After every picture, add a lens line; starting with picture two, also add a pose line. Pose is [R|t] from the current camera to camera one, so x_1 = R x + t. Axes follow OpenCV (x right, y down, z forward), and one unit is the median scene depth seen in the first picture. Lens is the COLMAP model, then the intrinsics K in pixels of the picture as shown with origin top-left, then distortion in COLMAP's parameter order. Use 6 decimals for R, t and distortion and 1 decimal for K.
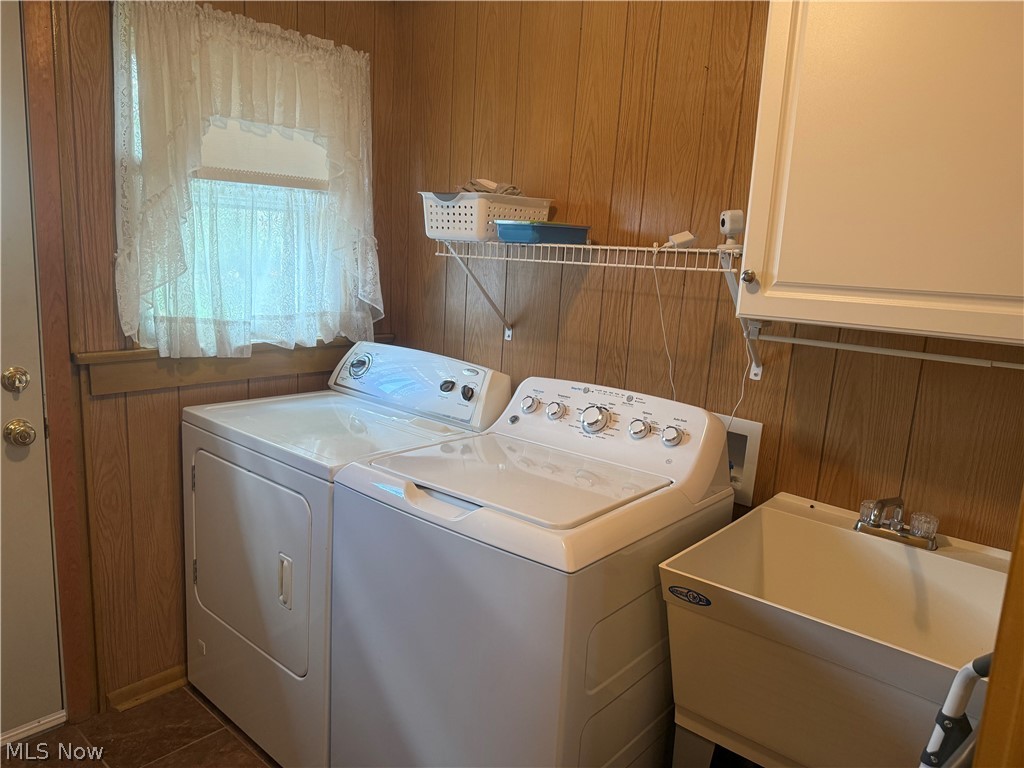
lens RADIAL K [[715.3, 0, 512.0], [0, 715.3, 384.0], [0, 0, 1]] dist [0.081440, -0.112087]
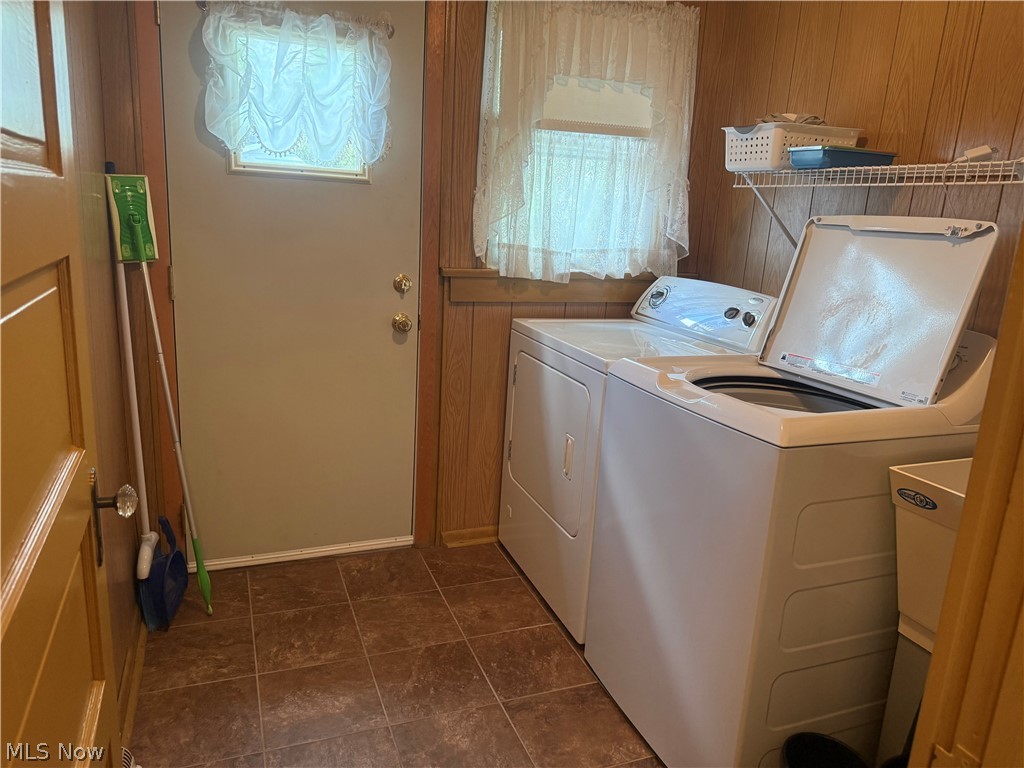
lens RADIAL K [[714.6, 0, 512.0], [0, 714.6, 384.0], [0, 0, 1]] dist [0.090211, -0.149574]
pose [[0.885842, 0.105254, -0.451891, 0.116277], [-0.092581, 0.994442, 0.050138, 0.084947], [0.454657, -0.002578, 0.890663, -0.100978]]
